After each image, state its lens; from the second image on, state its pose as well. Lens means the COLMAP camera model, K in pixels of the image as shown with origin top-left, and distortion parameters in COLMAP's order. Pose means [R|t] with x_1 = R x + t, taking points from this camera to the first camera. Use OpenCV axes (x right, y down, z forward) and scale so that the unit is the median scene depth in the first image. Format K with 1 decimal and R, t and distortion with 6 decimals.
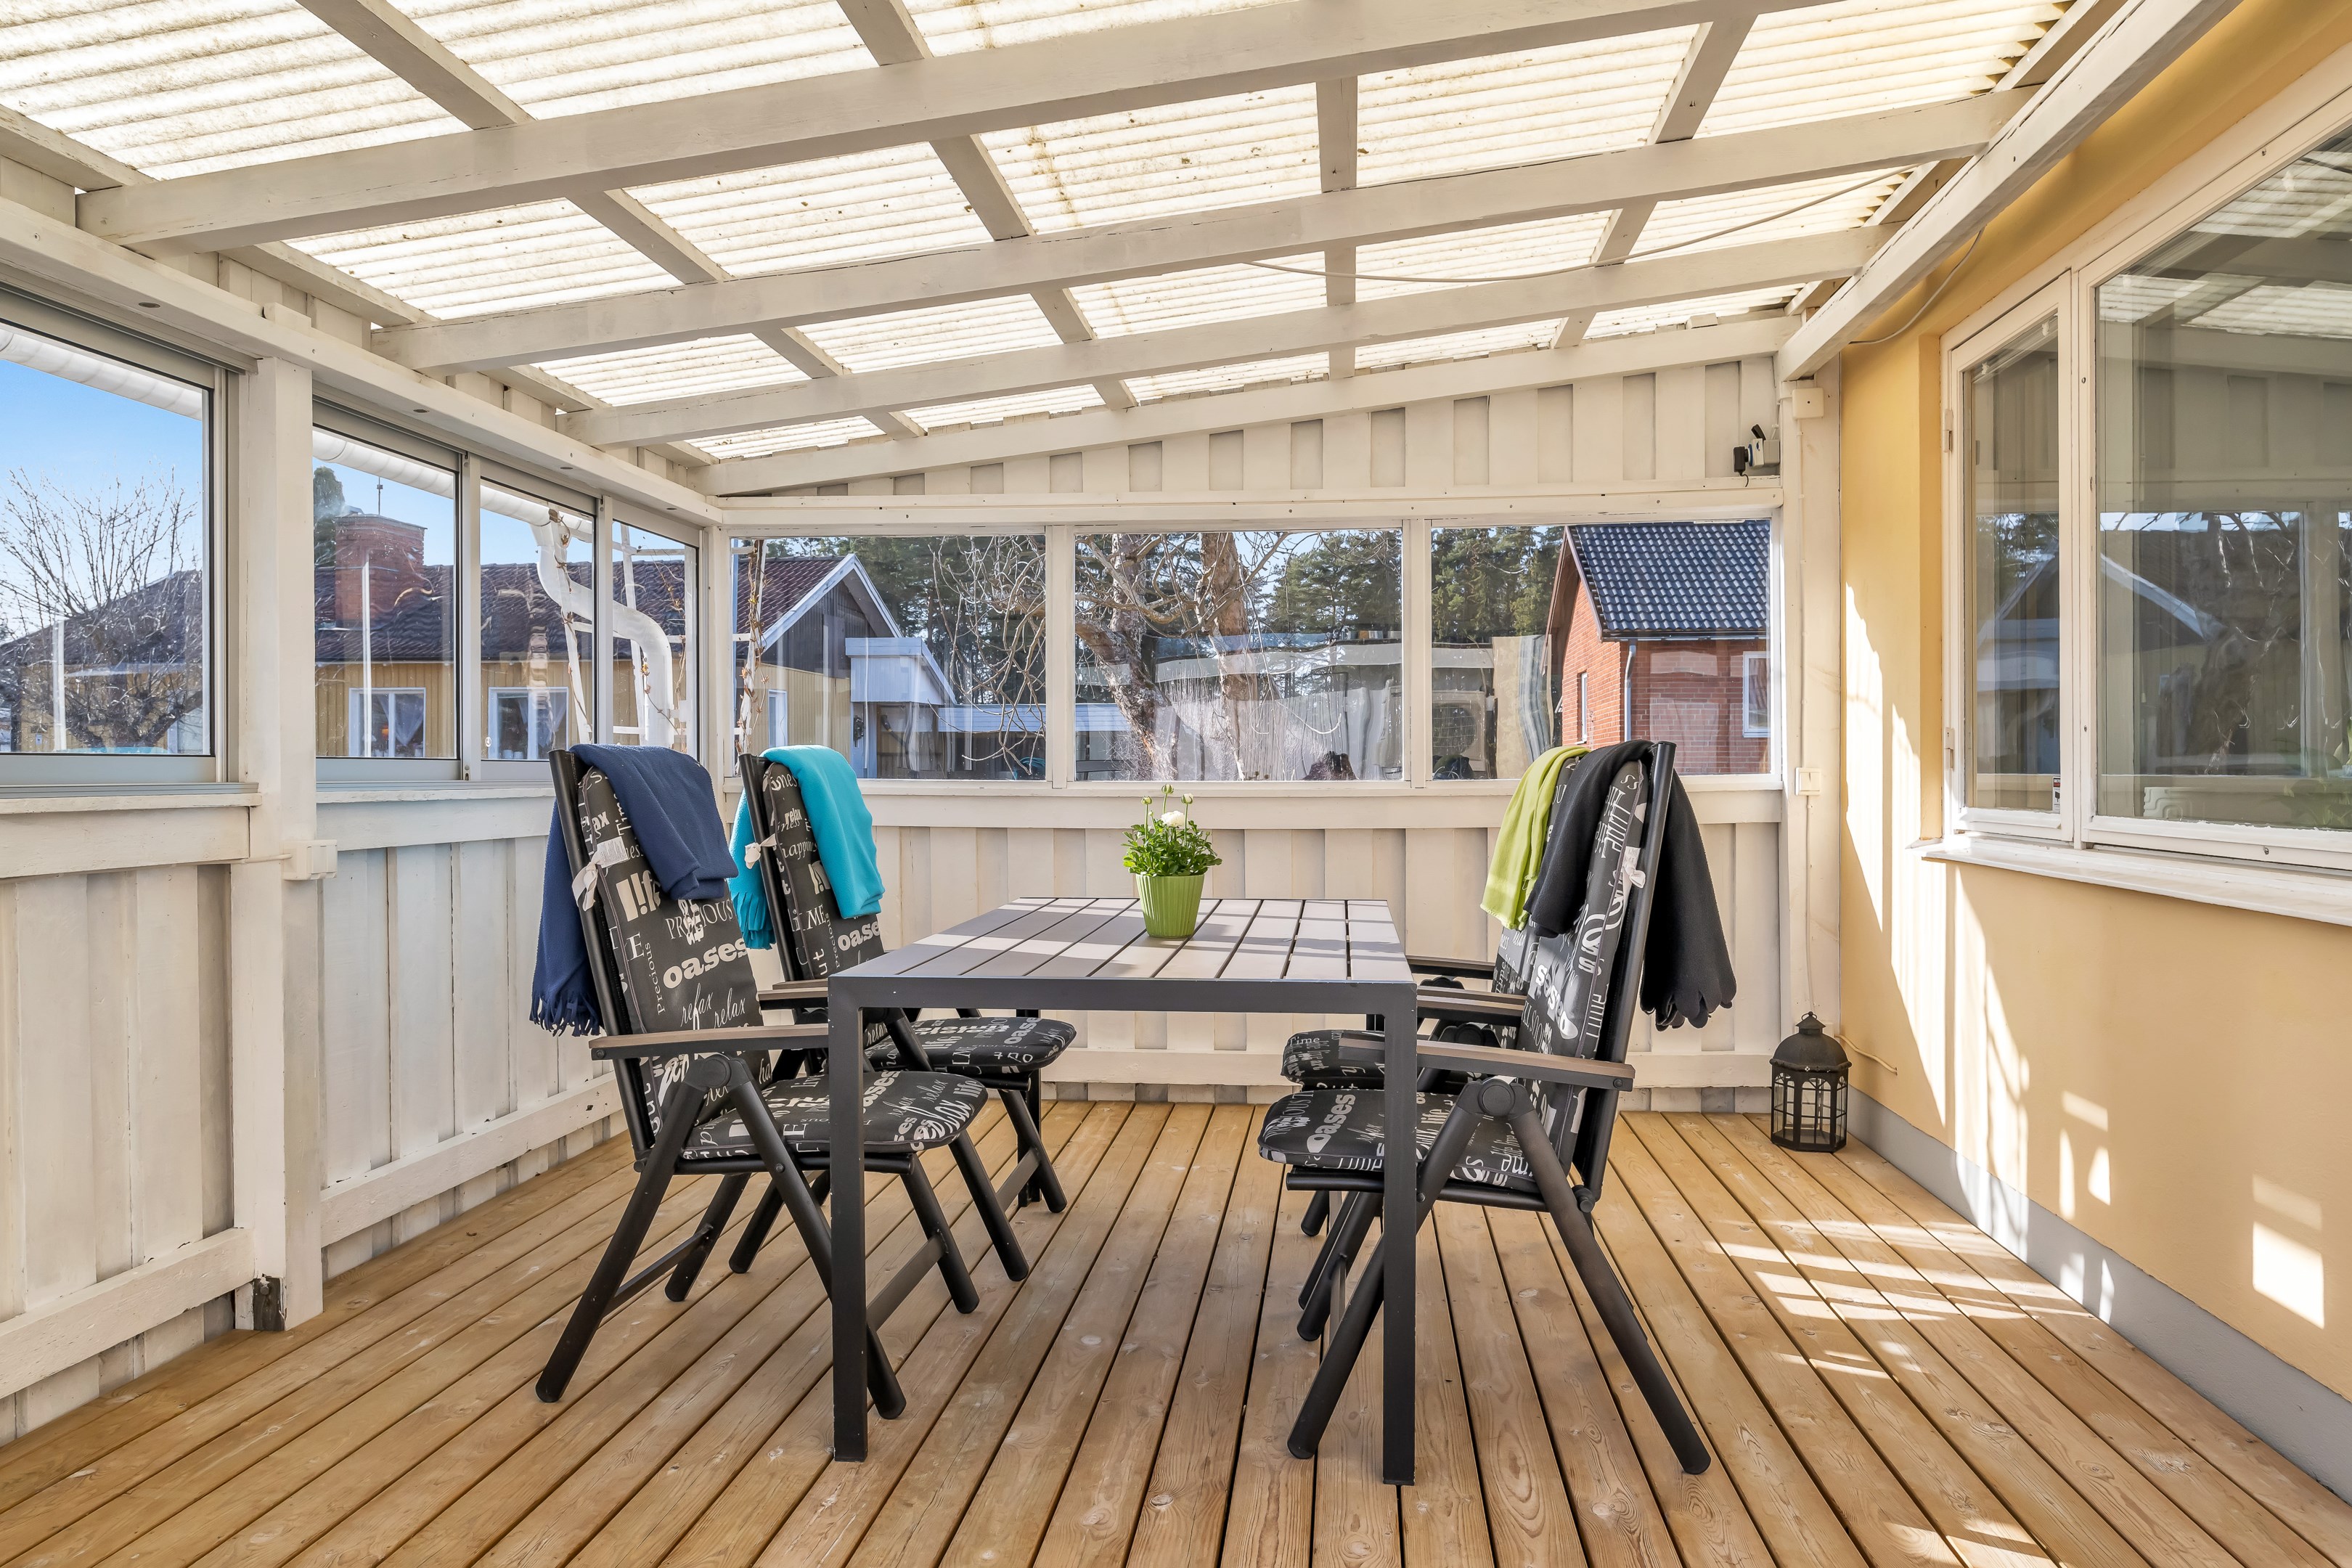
lens RADIAL K [[1552.5, 0, 1171.7], [0, 1552.5, 779.0], [0, 0, 1]] dist [0.005771, 0.001445]
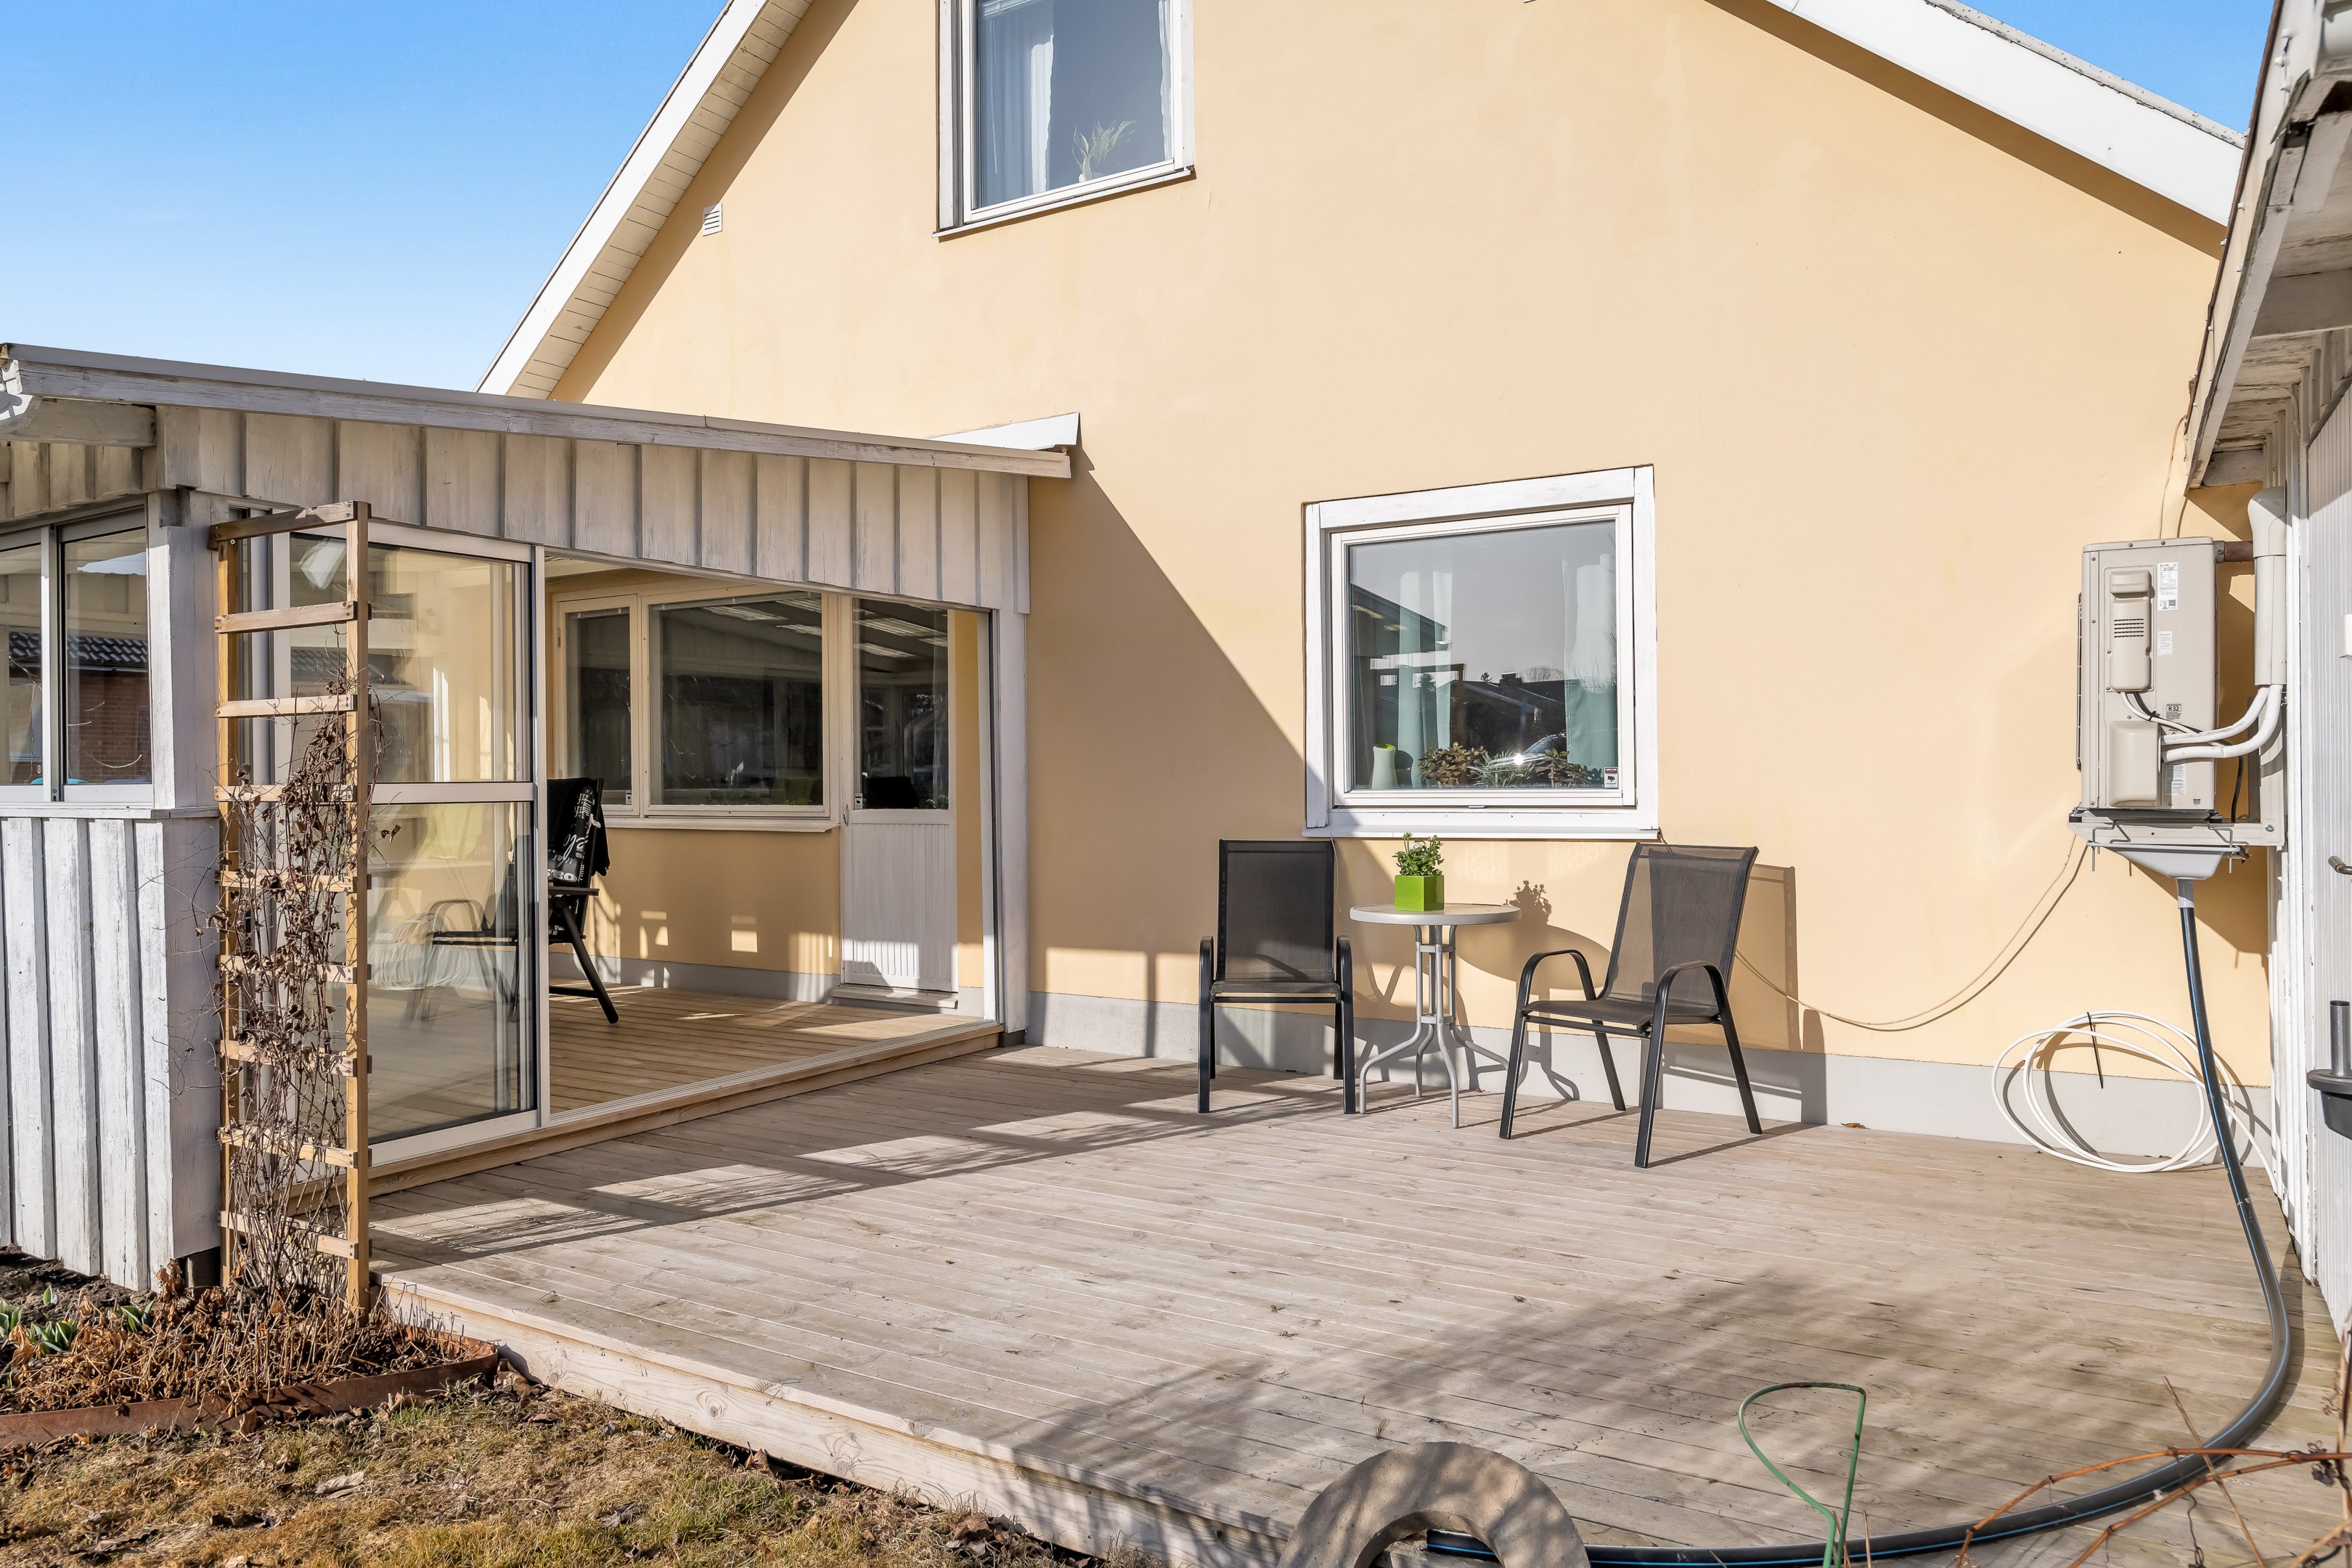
lens RADIAL K [[1552.5, 0, 1171.9], [0, 1552.5, 781.0], [0, 0, 1]] dist [0.005771, 0.001445]
pose [[0.416551, -0.008410, 0.909074, -1.632355], [0.011943, 0.999922, 0.003778, -0.016814], [-0.909034, 0.009283, 0.416618, -1.024210]]
